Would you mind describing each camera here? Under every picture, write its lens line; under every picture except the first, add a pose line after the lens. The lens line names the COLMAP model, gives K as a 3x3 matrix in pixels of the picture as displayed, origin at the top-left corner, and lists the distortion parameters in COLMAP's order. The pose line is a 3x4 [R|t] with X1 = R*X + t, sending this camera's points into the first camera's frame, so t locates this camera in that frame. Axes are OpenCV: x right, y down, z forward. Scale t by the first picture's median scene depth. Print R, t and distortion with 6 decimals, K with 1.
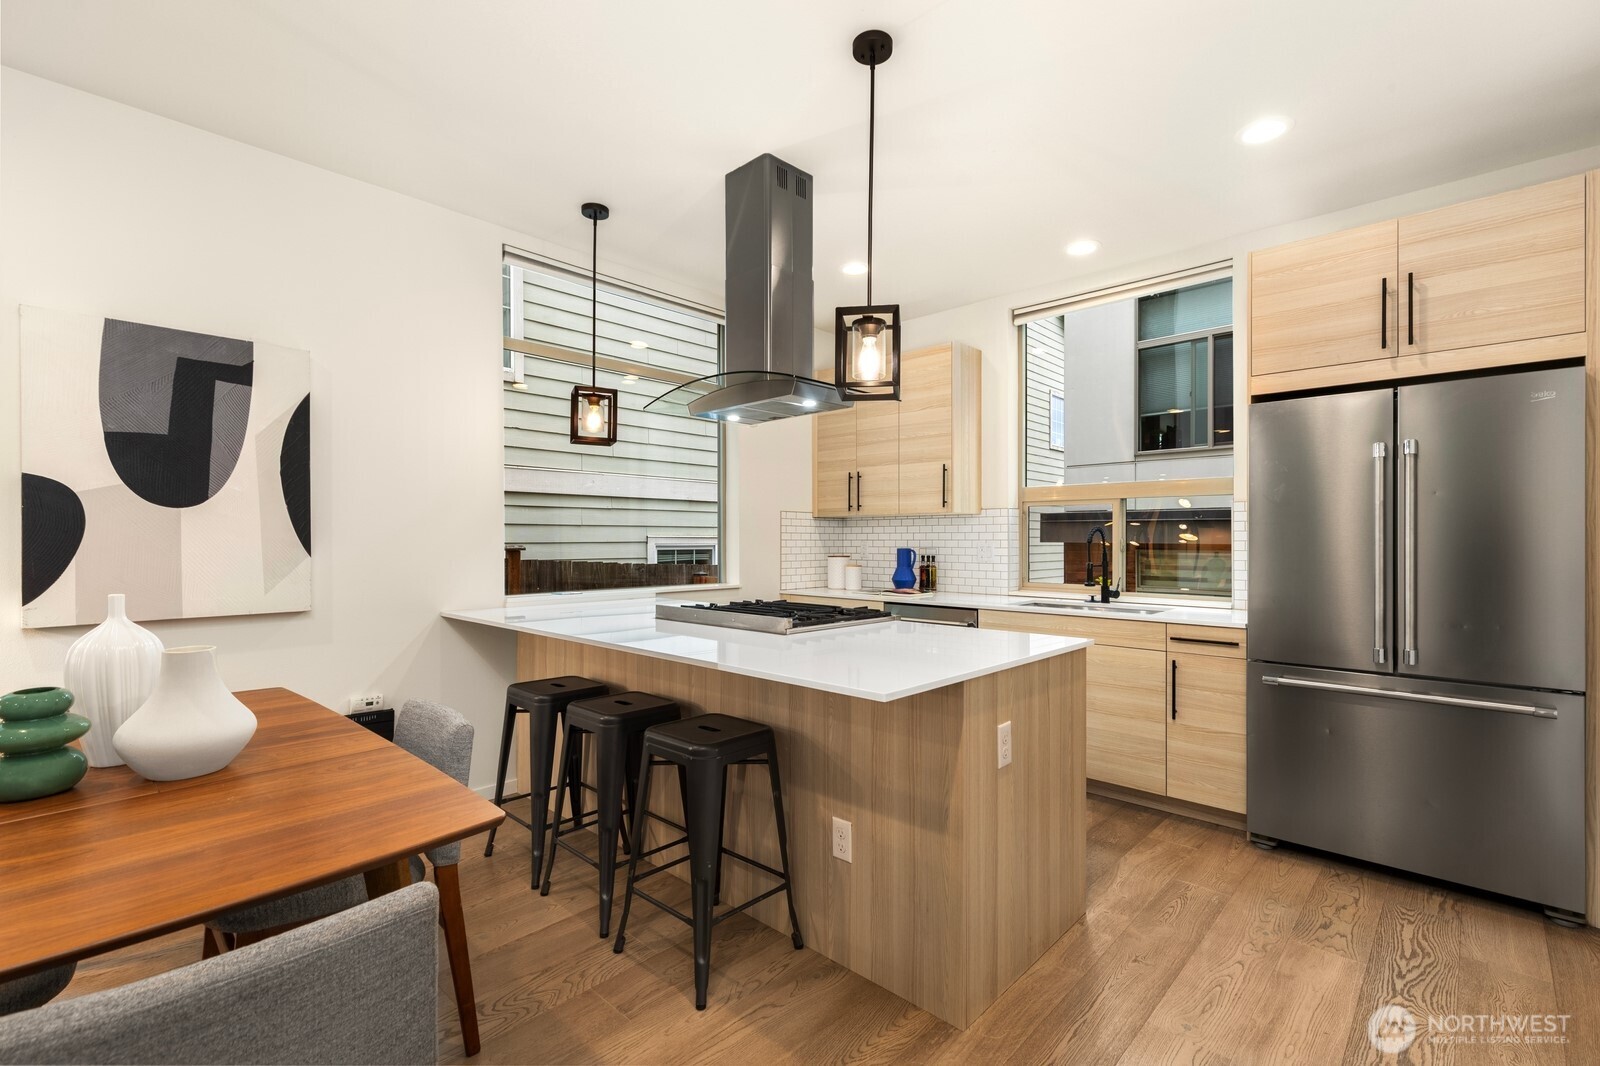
lens RADIAL K [[714.6, 0, 797.5], [0, 714.6, 532.7], [0, 0, 1]] dist [0.003948, -0.000586]
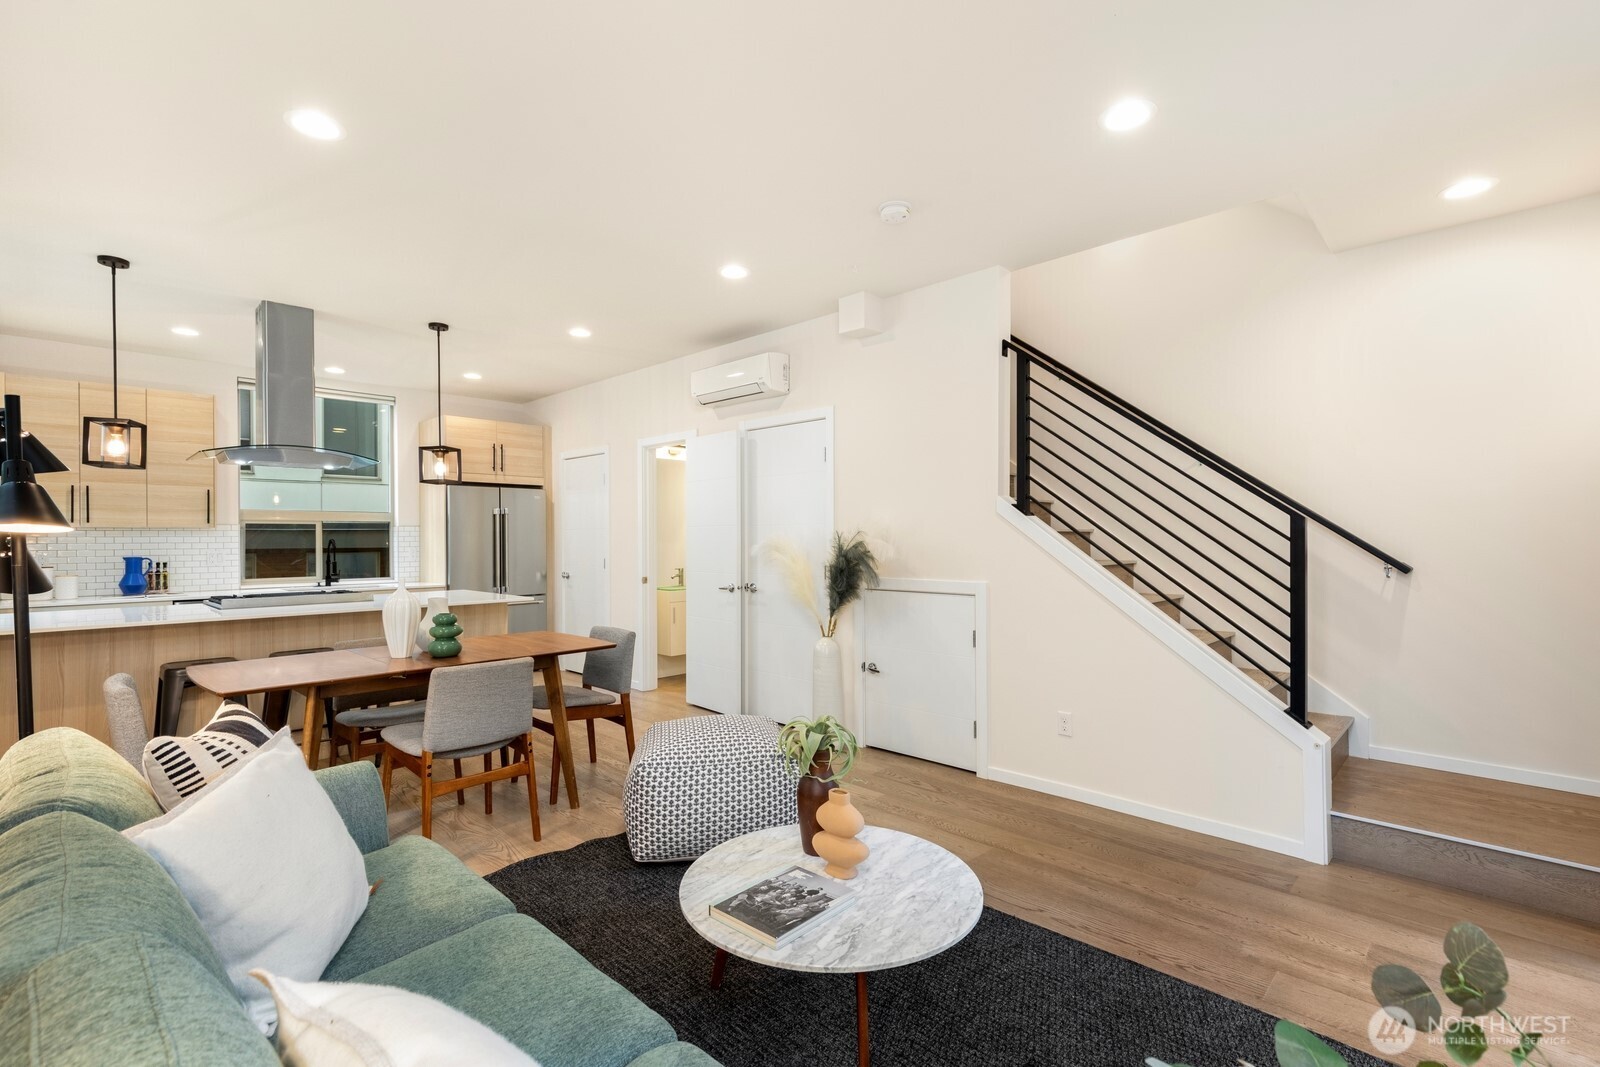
lens RADIAL K [[714.6, 0, 801.7], [0, 714.6, 538.3], [0, 0, 1]] dist [0.003948, -0.000586]
pose [[0.005152, 0.002653, 0.999983, -1.535601], [-0.002158, 0.999994, -0.002642, -0.010645], [-0.999984, -0.002144, 0.005157, -0.103591]]
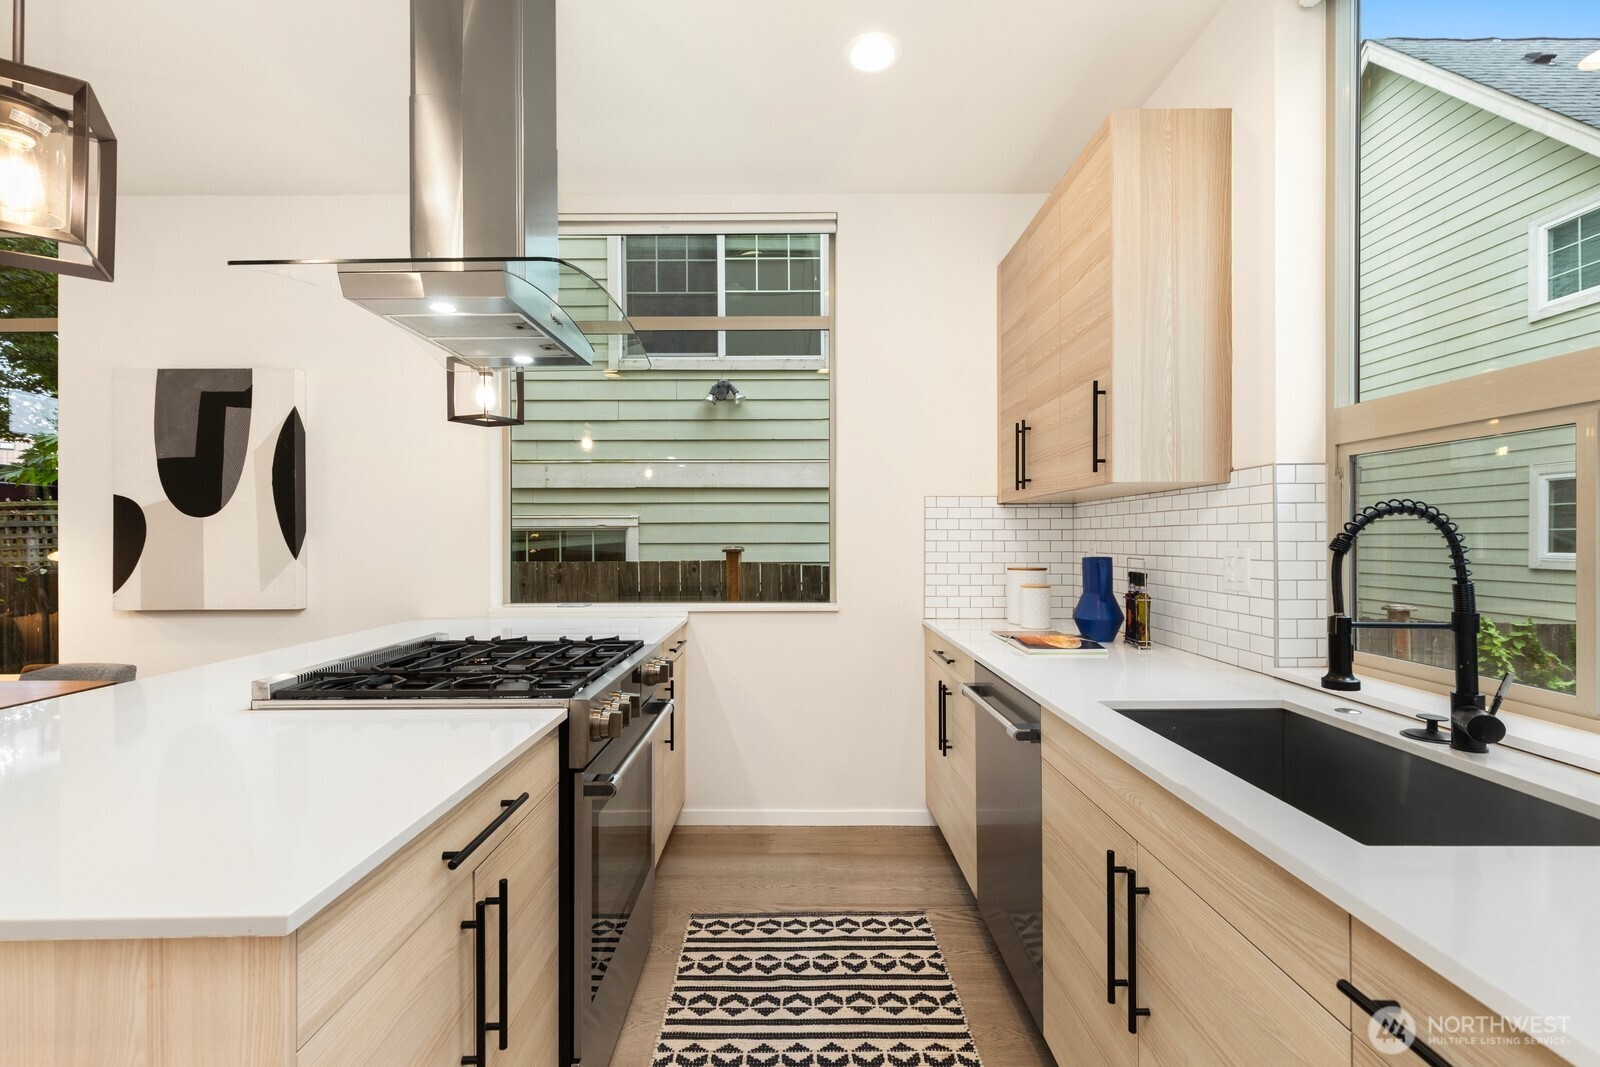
lens RADIAL K [[714.6, 0, 790.6], [0, 714.6, 538.4], [0, 0, 1]] dist [0.003948, -0.000586]
pose [[0.688236, -0.002899, -0.725481, 0.618123], [0.011585, 0.999908, 0.006995, 0.003642], [0.725394, -0.013219, 0.688207, 0.798928]]
